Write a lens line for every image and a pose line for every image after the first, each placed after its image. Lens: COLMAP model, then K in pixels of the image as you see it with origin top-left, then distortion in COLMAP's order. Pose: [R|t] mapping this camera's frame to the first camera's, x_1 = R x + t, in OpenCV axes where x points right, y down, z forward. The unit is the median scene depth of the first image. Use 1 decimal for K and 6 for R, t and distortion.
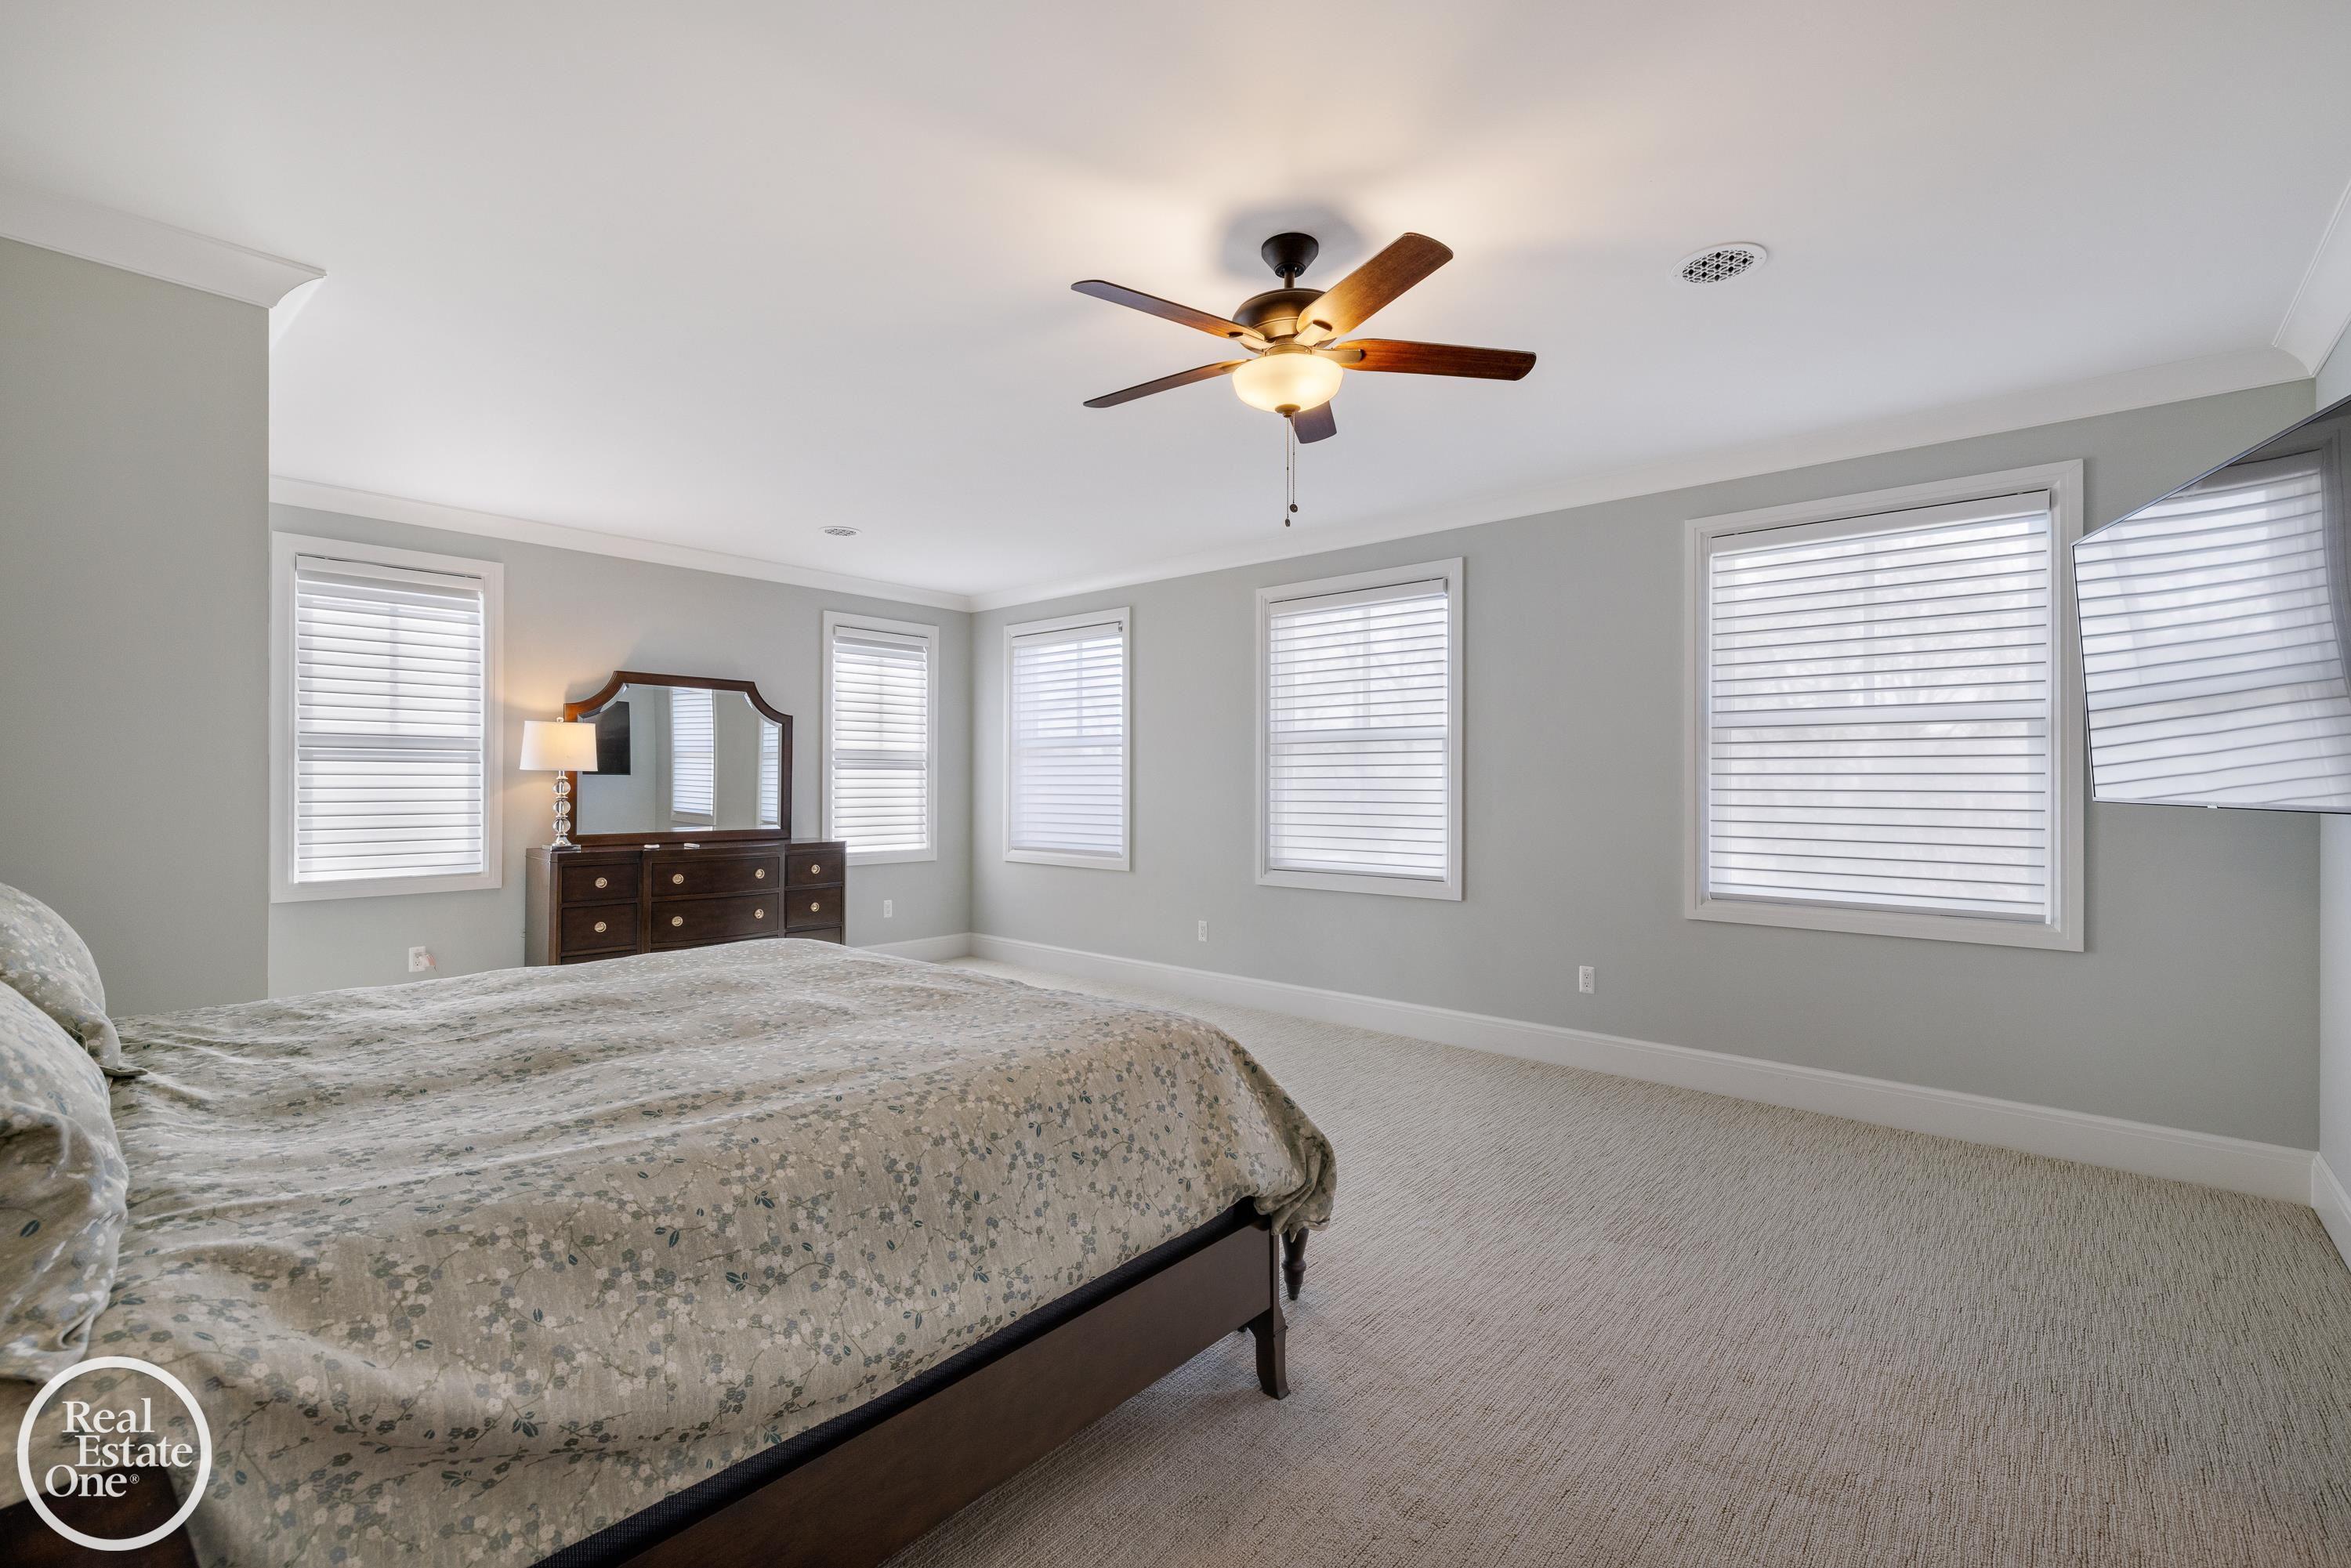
lens RADIAL K [[1009.7, 0, 1158.4], [0, 1009.7, 784.0], [0, 0, 1]] dist [-0.000369, -0.000127]
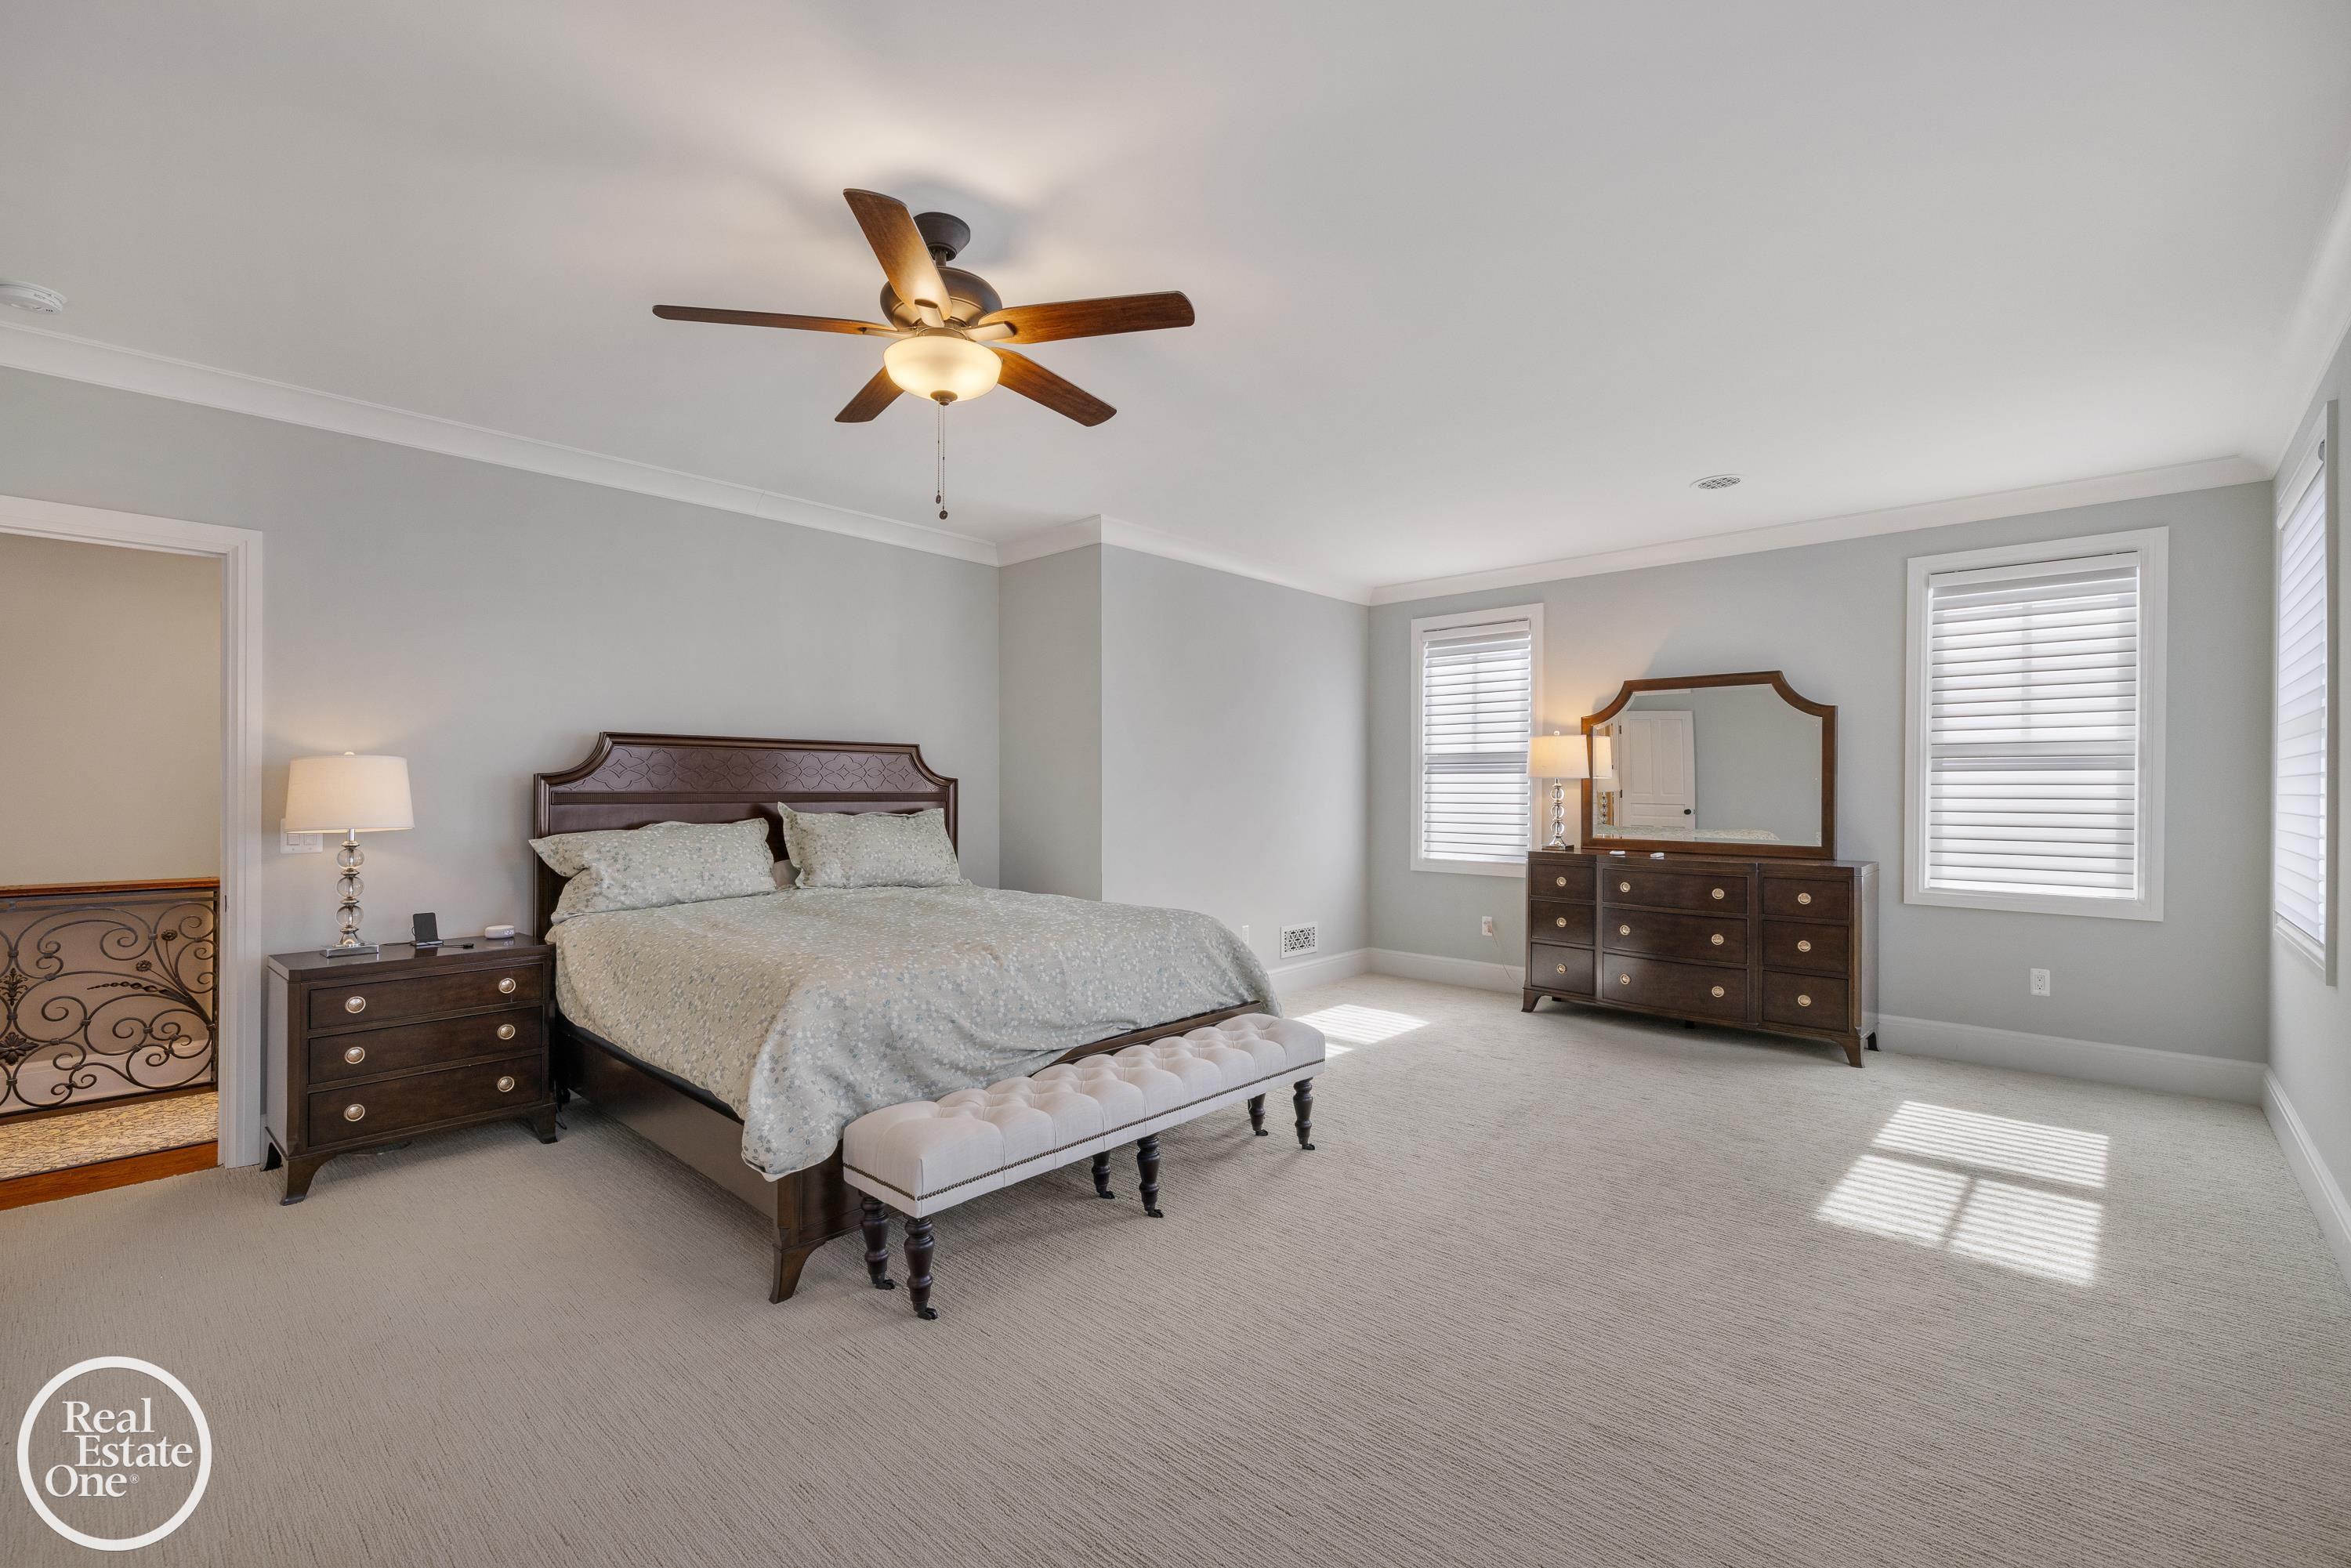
lens RADIAL K [[1009.7, 0, 1159.4], [0, 1009.7, 785.7], [0, 0, 1]] dist [-0.000369, -0.000127]
pose [[-0.028144, -0.005398, -0.999589, 0.416362], [-0.004920, 0.999974, -0.005262, 0.002022], [0.999592, 0.004770, -0.028170, 0.456434]]
